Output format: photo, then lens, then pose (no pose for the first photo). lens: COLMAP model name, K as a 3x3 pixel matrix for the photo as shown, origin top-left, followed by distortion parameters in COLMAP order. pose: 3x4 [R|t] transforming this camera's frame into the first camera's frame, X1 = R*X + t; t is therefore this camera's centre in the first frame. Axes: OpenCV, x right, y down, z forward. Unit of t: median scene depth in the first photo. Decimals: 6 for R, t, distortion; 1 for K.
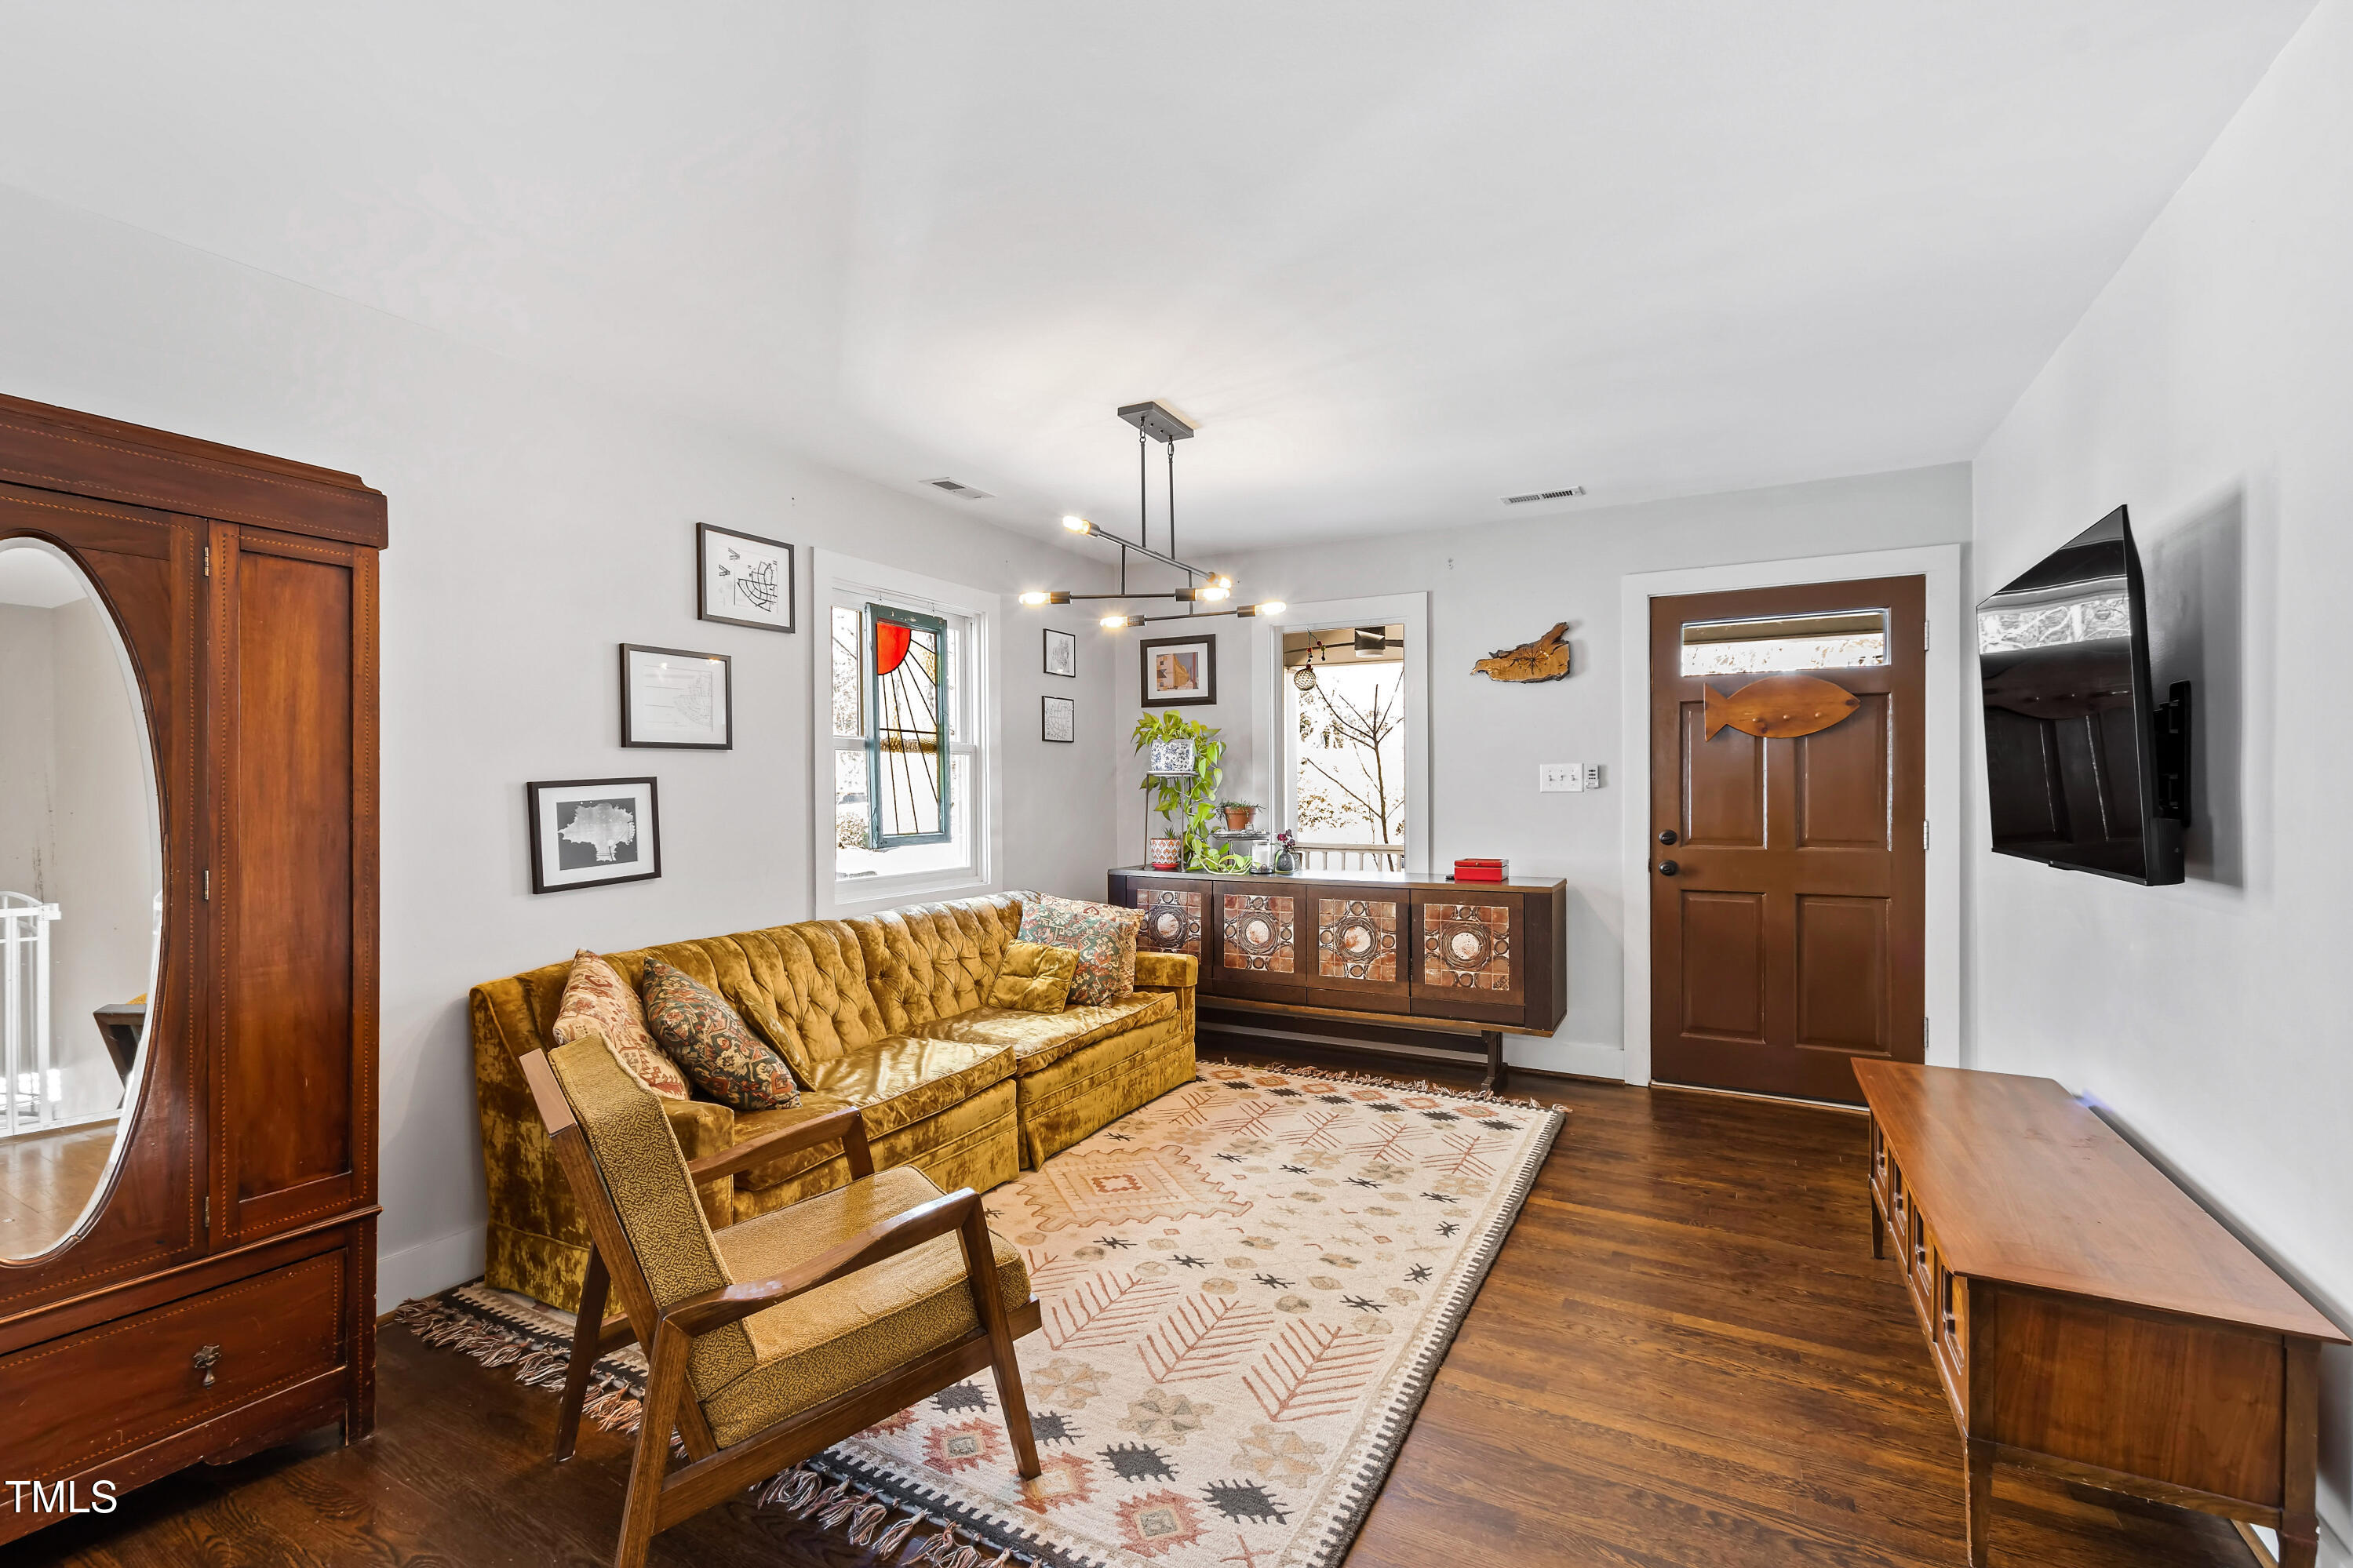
lens RADIAL K [[1042.6, 0, 1144.0], [0, 1042.6, 790.6], [0, 0, 1]] dist [0.002973, 0.002322]
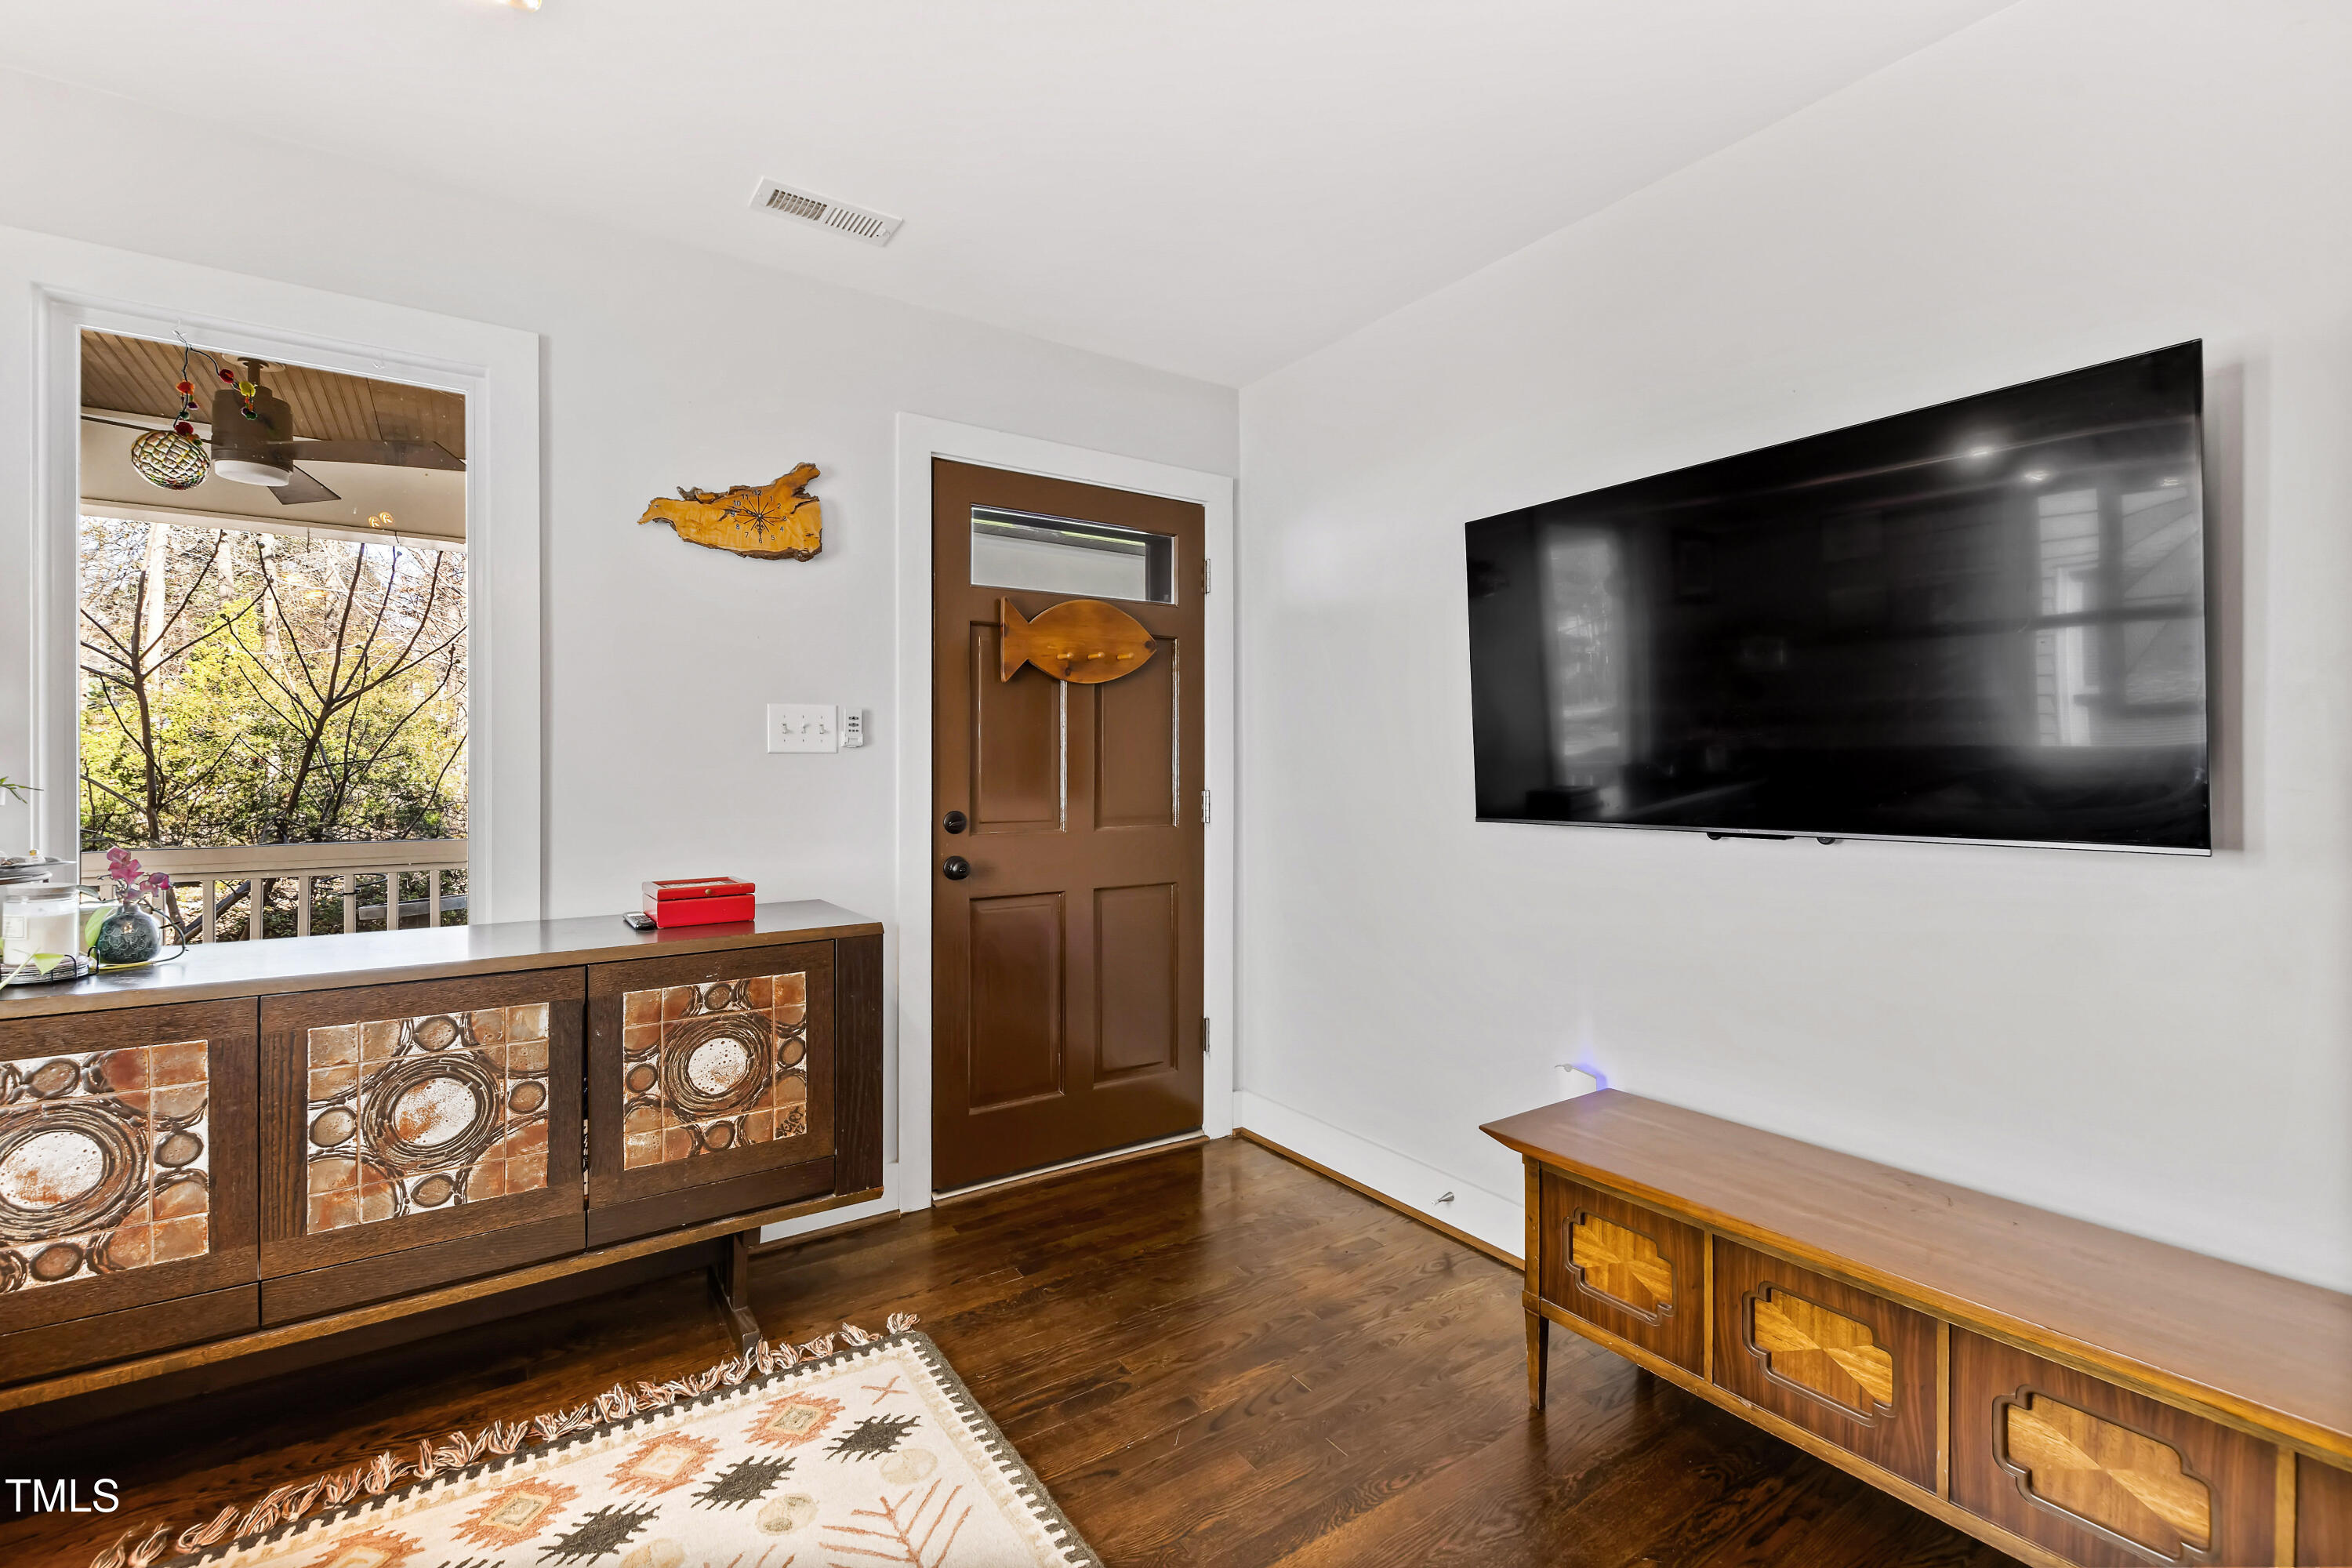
lens RADIAL K [[1042.3, 0, 1160.3], [0, 1042.3, 766.0], [0, 0, 1]] dist [0.002973, 0.002322]
pose [[0.460528, 0.005370, 0.887629, -0.026851], [0.002706, 0.999969, -0.007454, 0.015176], [-0.887641, 0.005835, 0.460499, 0.621204]]
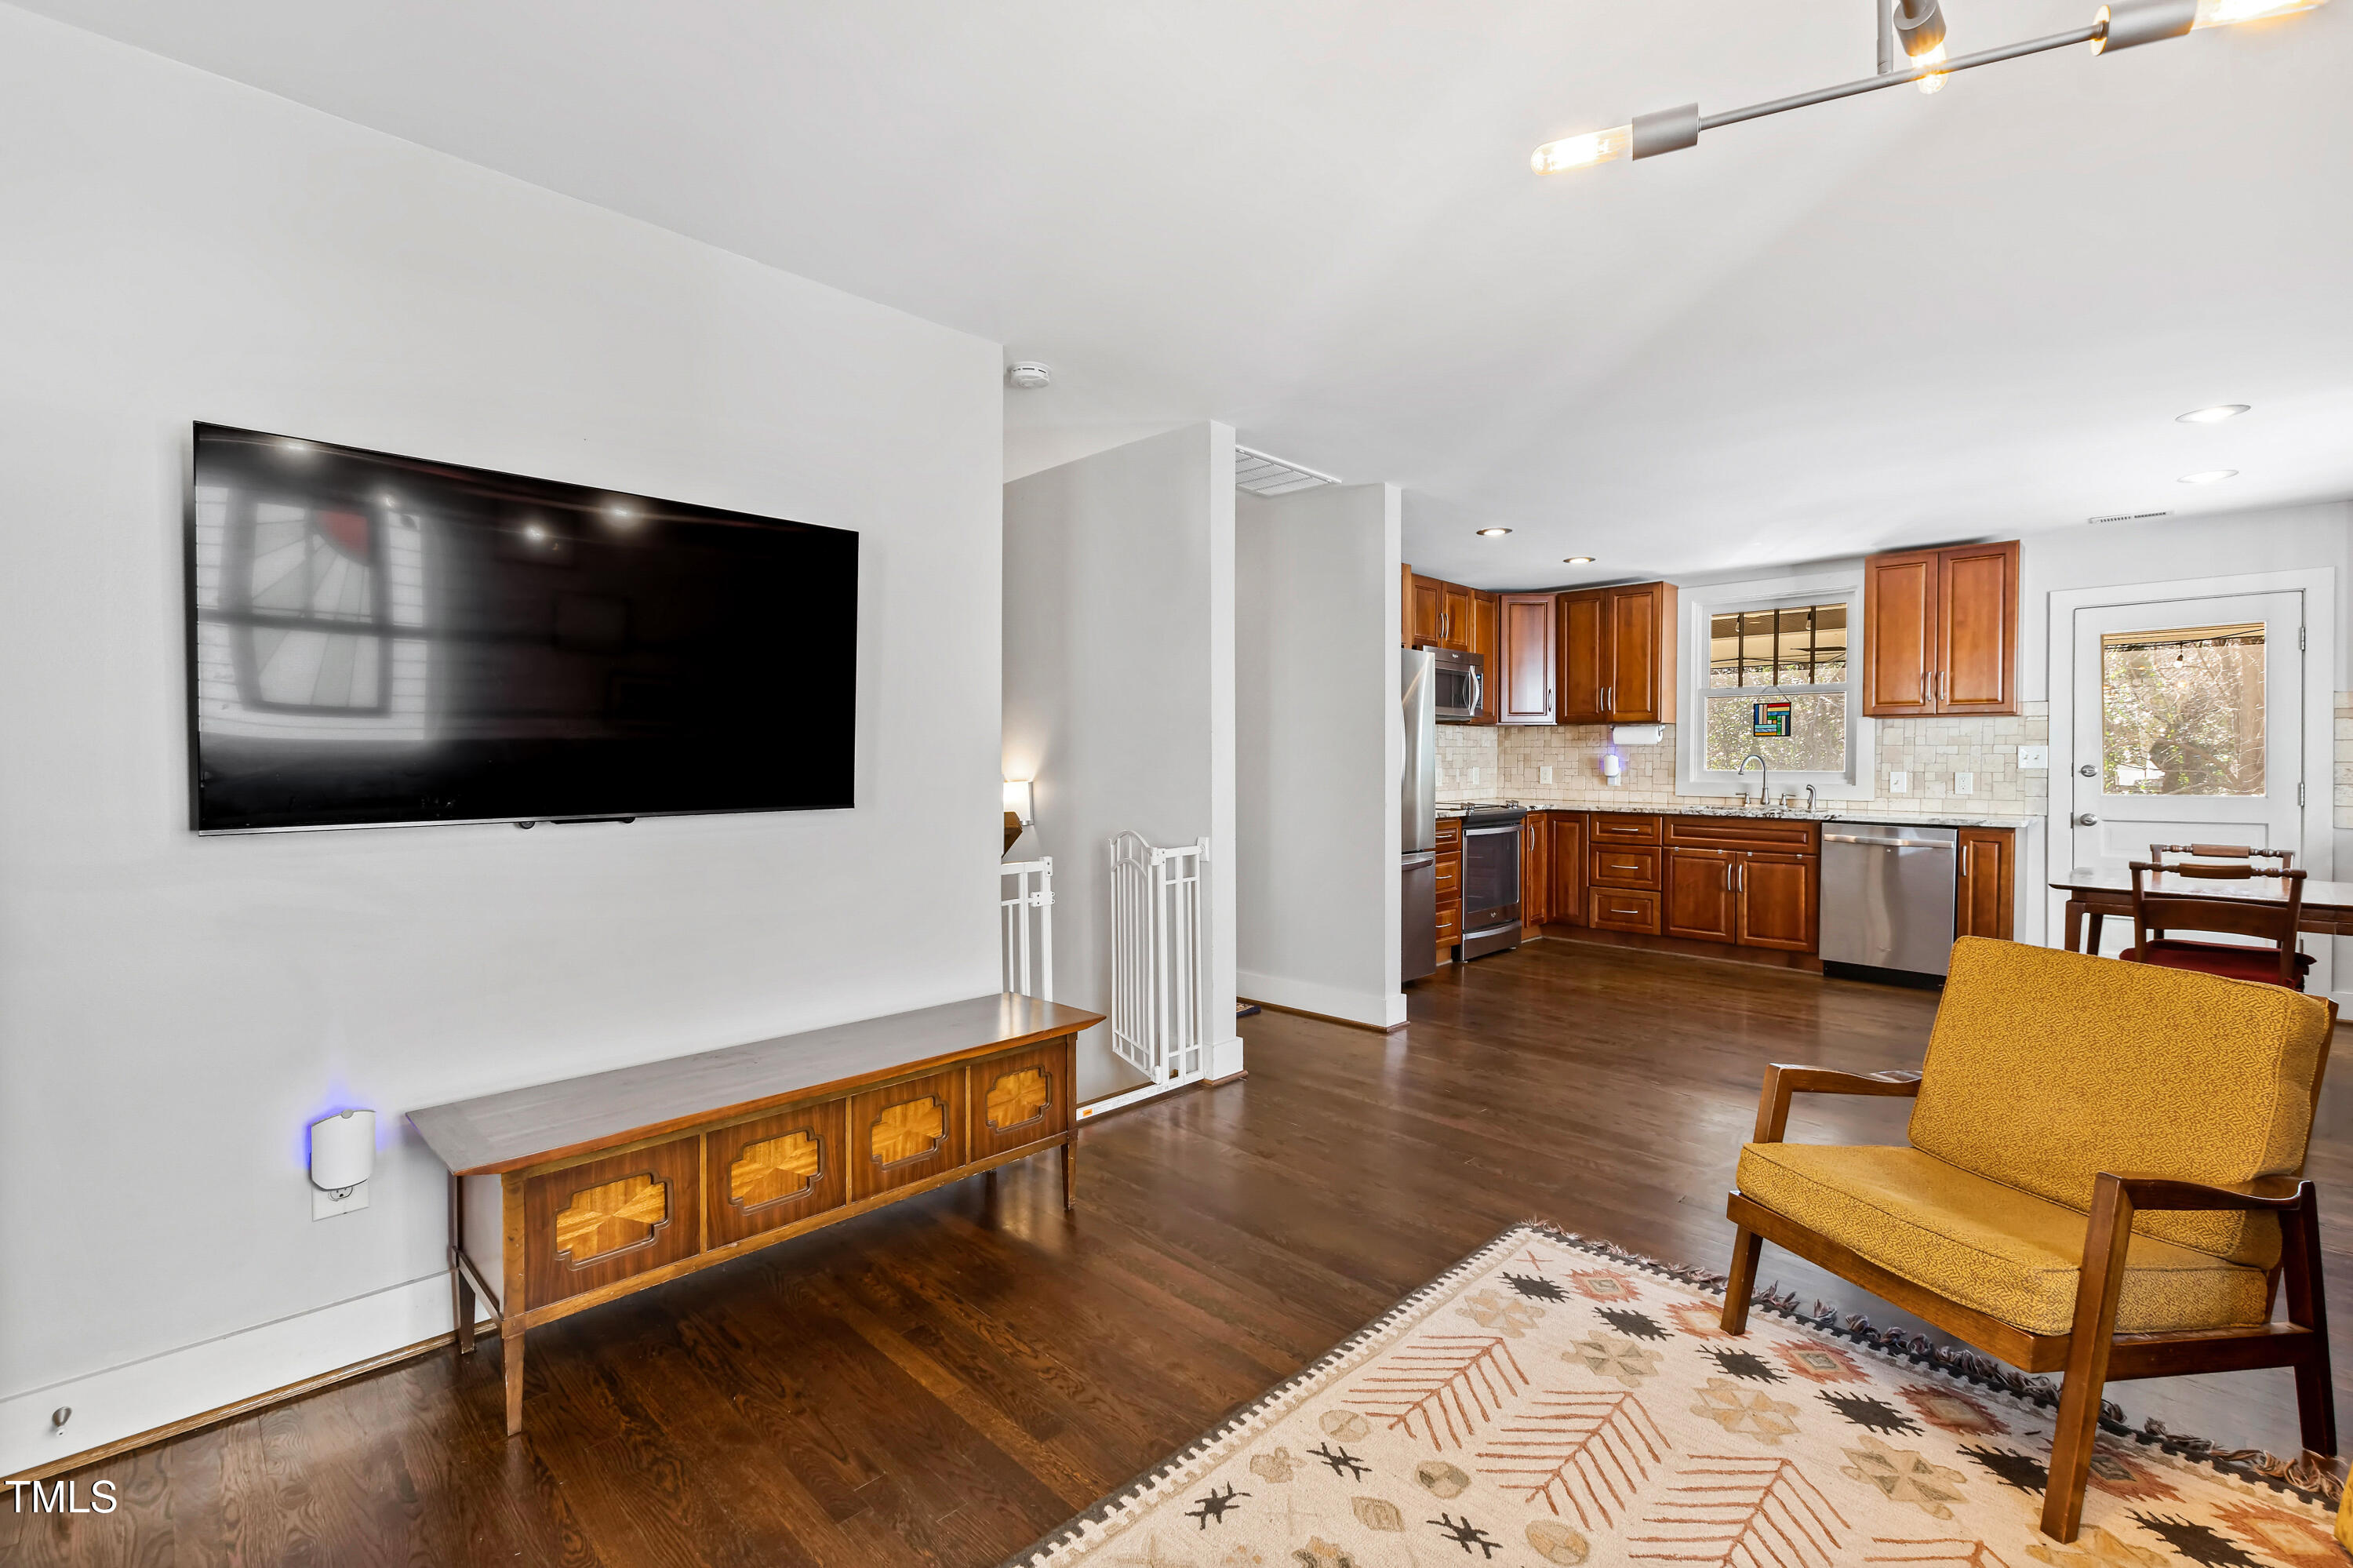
lens RADIAL K [[1042.8, 0, 1173.9], [0, 1042.8, 765.1], [0, 0, 1]] dist [0.002973, 0.002322]
pose [[-0.962818, 0.002628, 0.270137, 0.078020], [0.005536, 0.999935, 0.010005, 0.011202], [-0.270094, 0.011128, -0.962770, 1.051390]]
